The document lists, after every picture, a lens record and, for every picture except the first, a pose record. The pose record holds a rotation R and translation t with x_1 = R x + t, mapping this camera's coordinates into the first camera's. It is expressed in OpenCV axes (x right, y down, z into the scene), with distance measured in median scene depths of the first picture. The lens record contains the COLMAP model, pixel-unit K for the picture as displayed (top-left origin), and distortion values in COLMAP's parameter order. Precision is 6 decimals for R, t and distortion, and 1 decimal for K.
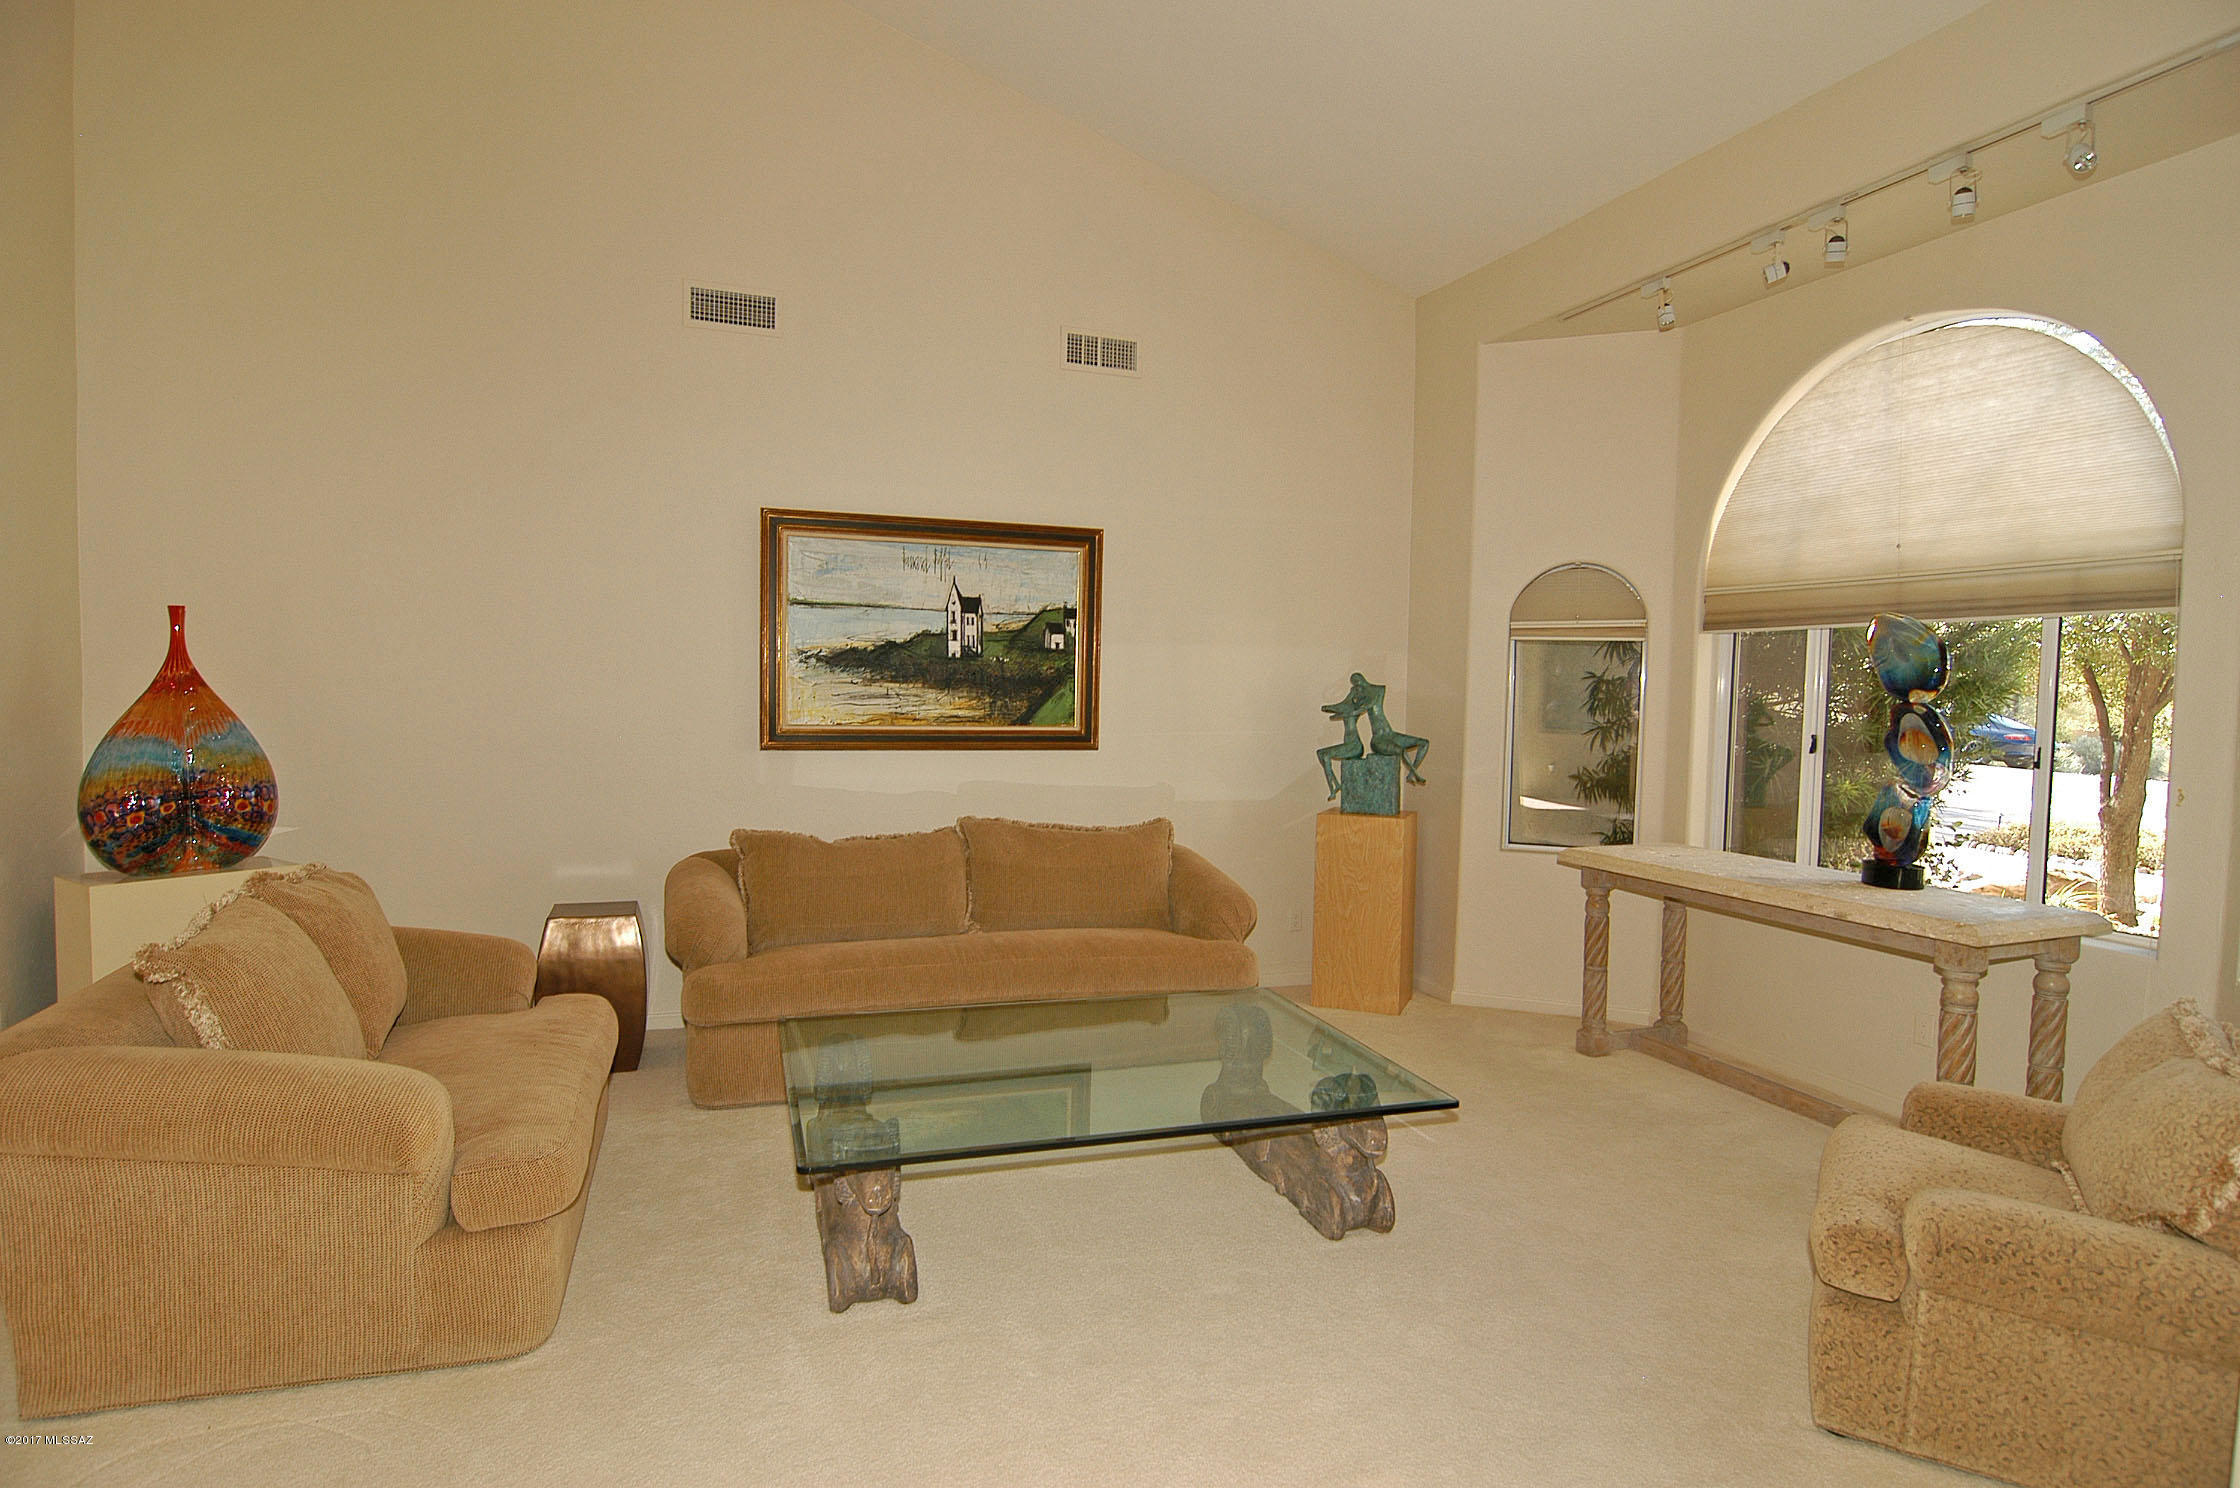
lens RADIAL K [[1196.0, 0, 1128.7], [0, 1196.0, 747.0], [0, 0, 1]] dist [-0.019751, -0.000114]
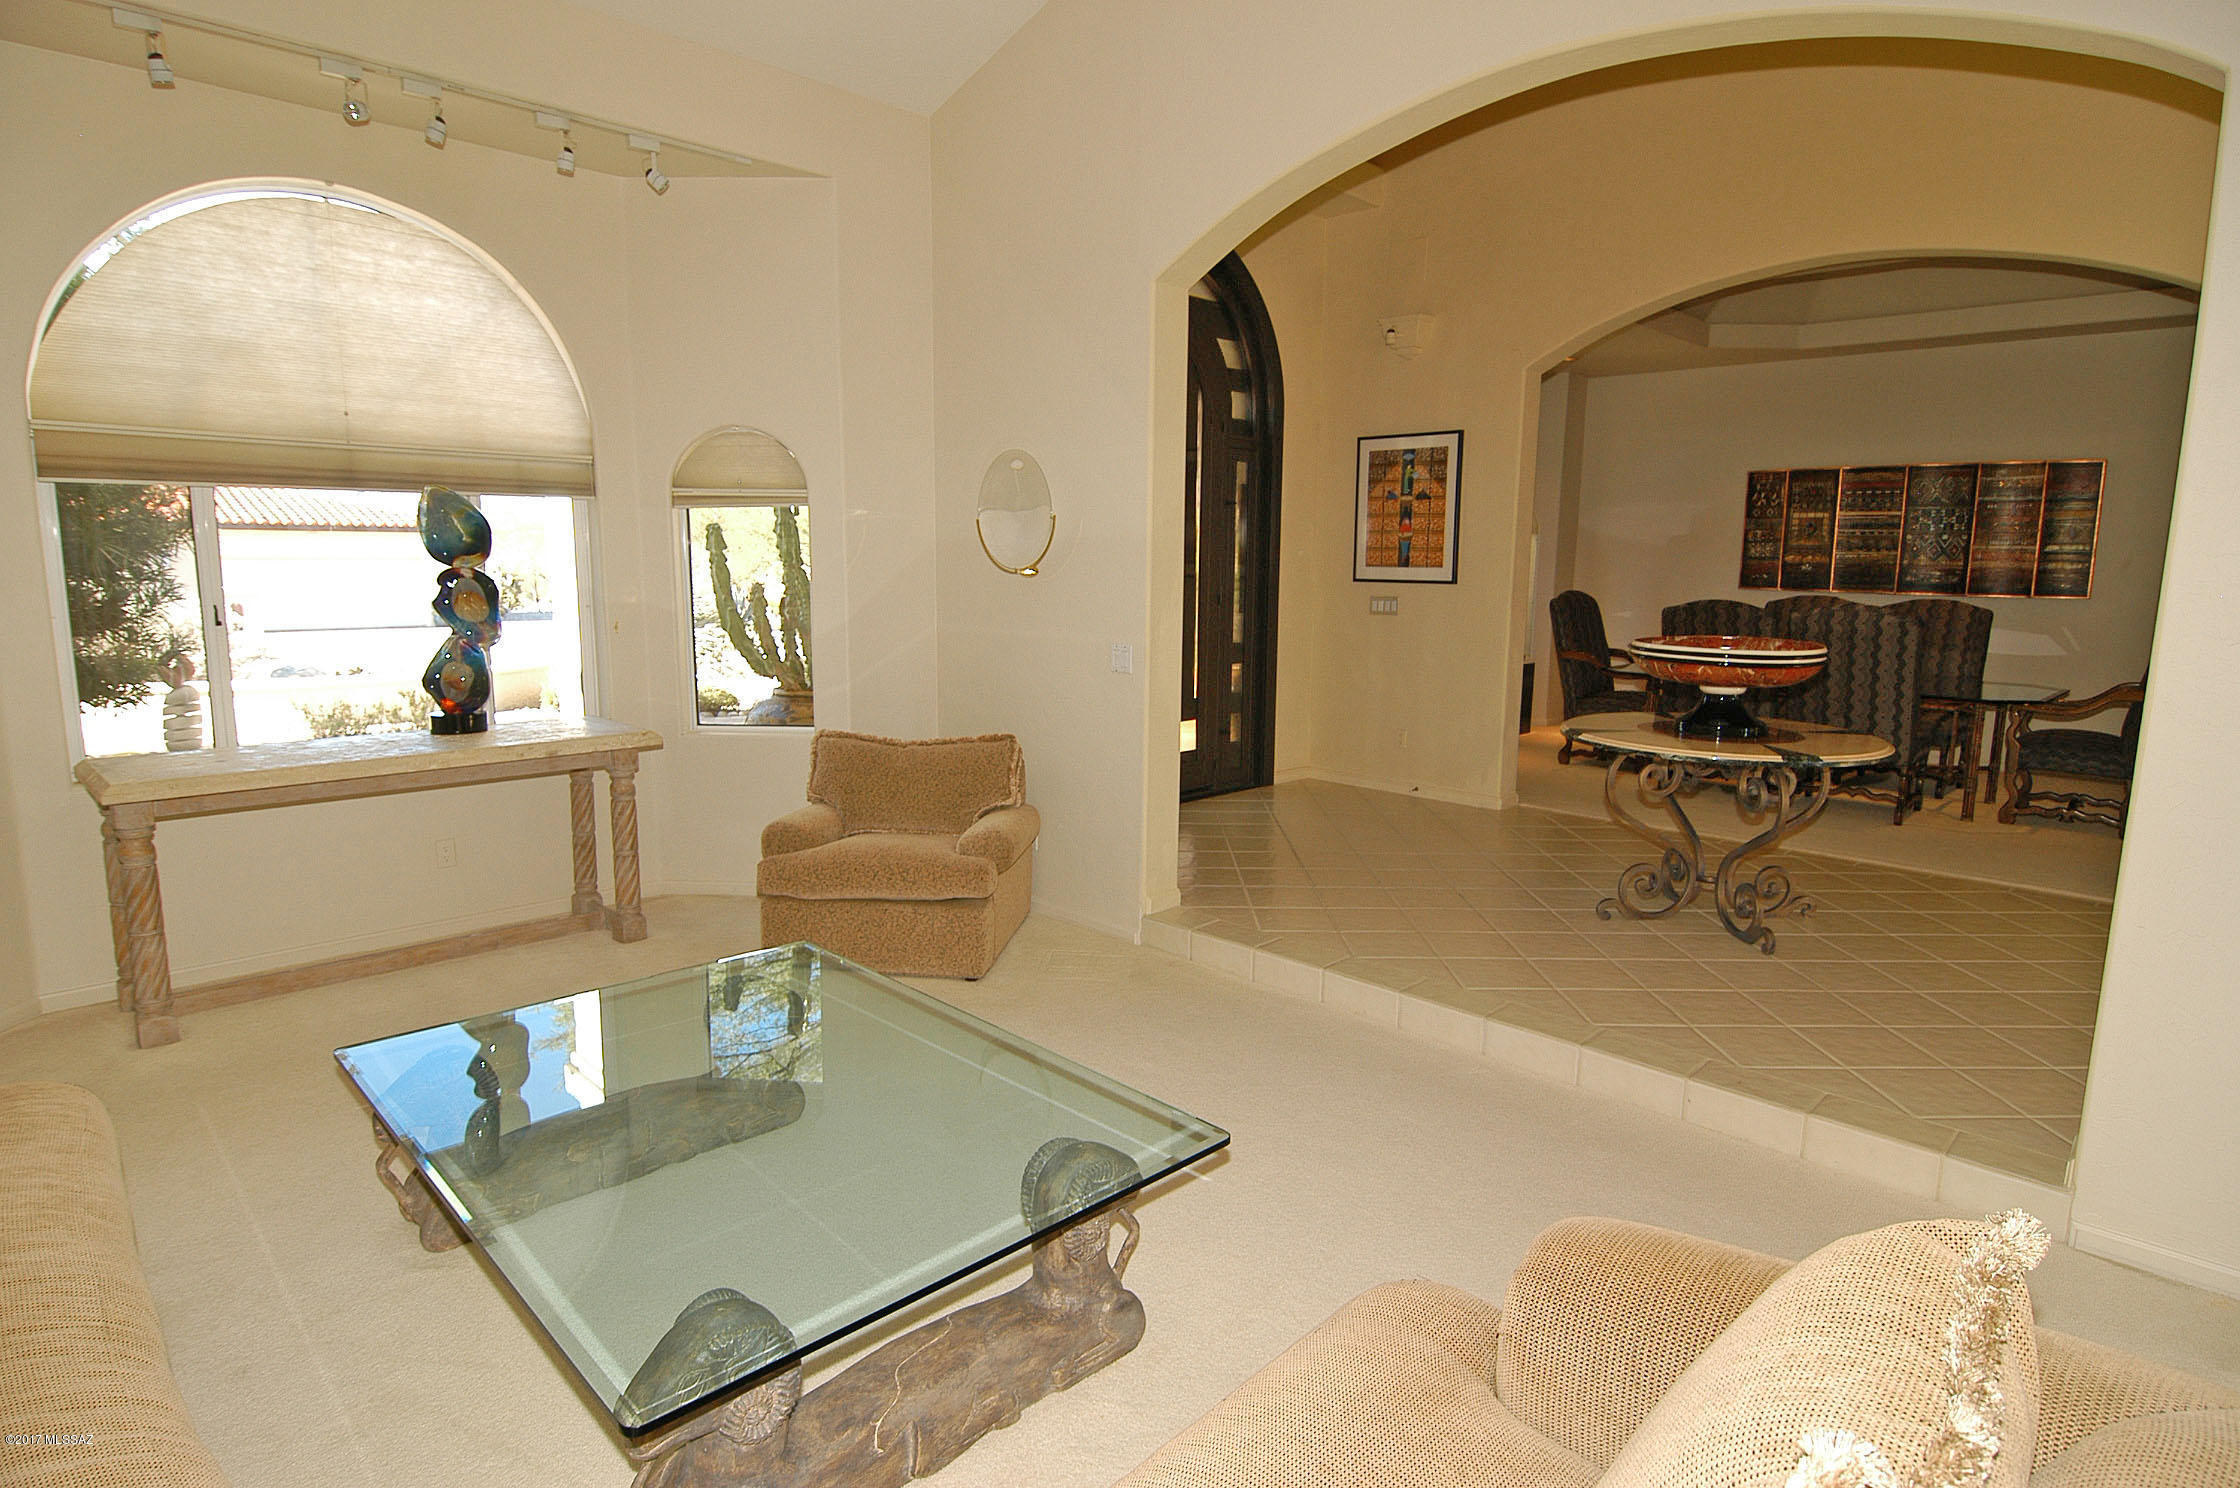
lens RADIAL K [[1196.0, 0, 1130.6], [0, 1196.0, 738.0], [0, 0, 1]] dist [-0.019751, -0.000114]
pose [[-0.431258, -0.158922, 0.888122, -0.616370], [0.024846, 0.981899, 0.187767, -0.071972], [-0.901886, 0.103042, -0.419503, 0.876088]]
